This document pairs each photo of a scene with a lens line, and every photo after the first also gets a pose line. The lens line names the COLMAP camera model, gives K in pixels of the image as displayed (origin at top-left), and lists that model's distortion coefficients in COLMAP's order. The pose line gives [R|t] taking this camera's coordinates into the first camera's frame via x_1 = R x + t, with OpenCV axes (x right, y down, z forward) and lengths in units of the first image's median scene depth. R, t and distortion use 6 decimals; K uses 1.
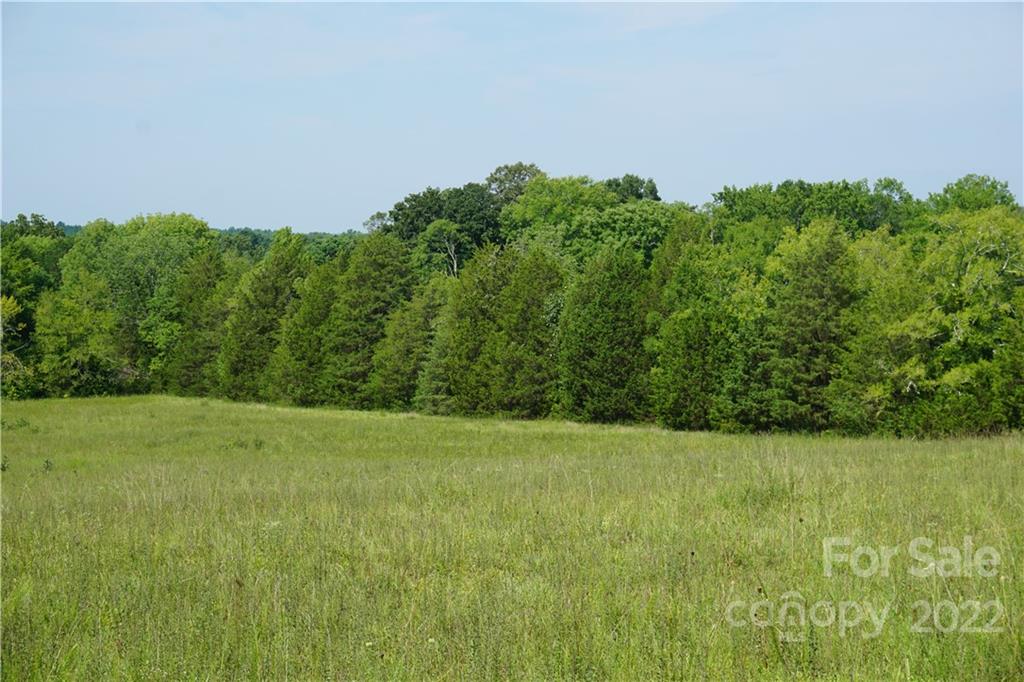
lens RADIAL K [[1956.9, 0, 515.2], [0, 1956.9, 355.0], [0, 0, 1]] dist [0.018407, 0.050340]
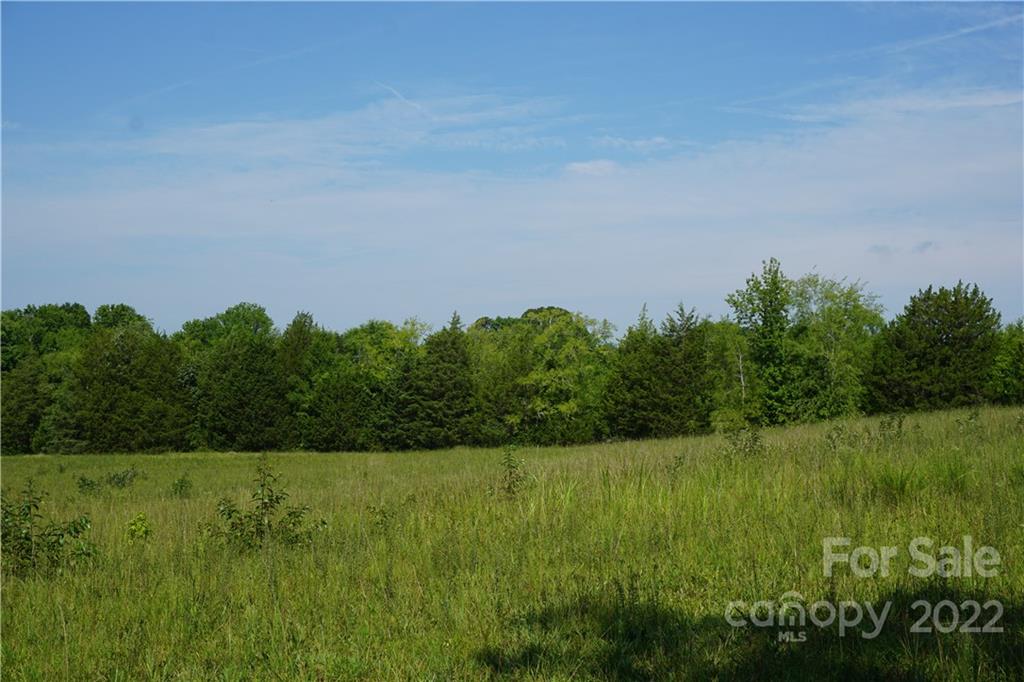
lens RADIAL K [[1306.4, 0, 512.0], [0, 1306.4, 341.0], [0, 0, 1]] dist [0.015494, 0.007873]
pose [[0.784037, 0.027904, 0.620086, -0.419625], [0.019017, 0.997440, -0.068930, 0.023958], [-0.620423, 0.065836, 0.781500, 0.109116]]
